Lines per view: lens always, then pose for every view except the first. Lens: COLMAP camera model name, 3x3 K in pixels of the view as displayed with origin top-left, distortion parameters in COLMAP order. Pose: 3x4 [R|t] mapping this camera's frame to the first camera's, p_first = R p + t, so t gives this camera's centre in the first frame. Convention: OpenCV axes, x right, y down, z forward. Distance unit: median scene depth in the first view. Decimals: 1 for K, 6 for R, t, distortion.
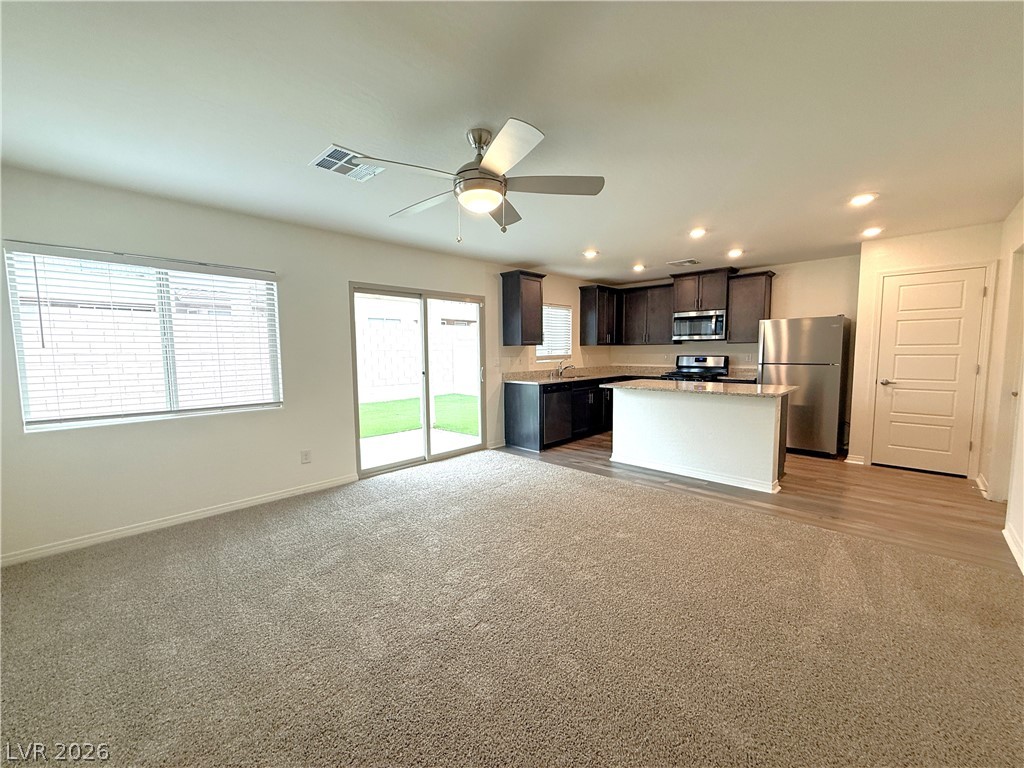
lens RADIAL K [[407.7, 0, 506.5], [0, 407.7, 385.6], [0, 0, 1]] dist [0.001406, -0.000303]
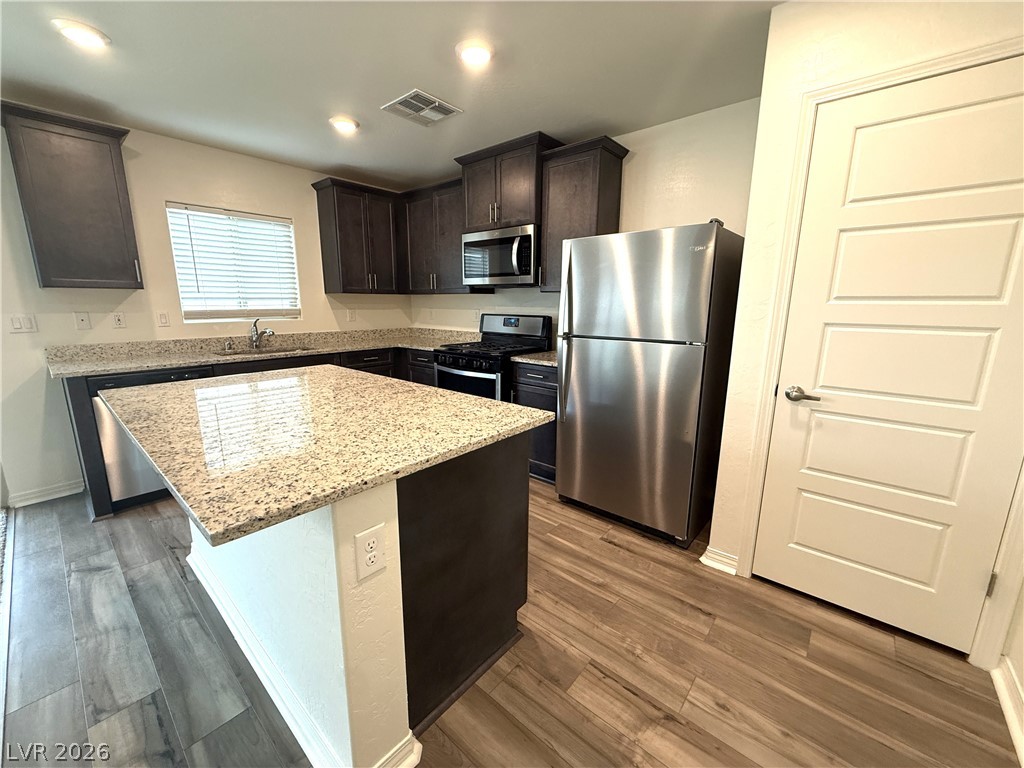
lens RADIAL K [[407.7, 0, 506.5], [0, 407.7, 385.6], [0, 0, 1]] dist [0.001406, -0.000303]
pose [[0.998155, 0.003291, 0.060626, 0.535979], [-0.010309, 0.993217, 0.115816, -0.050733], [-0.059834, -0.116227, 0.991419, 0.537480]]
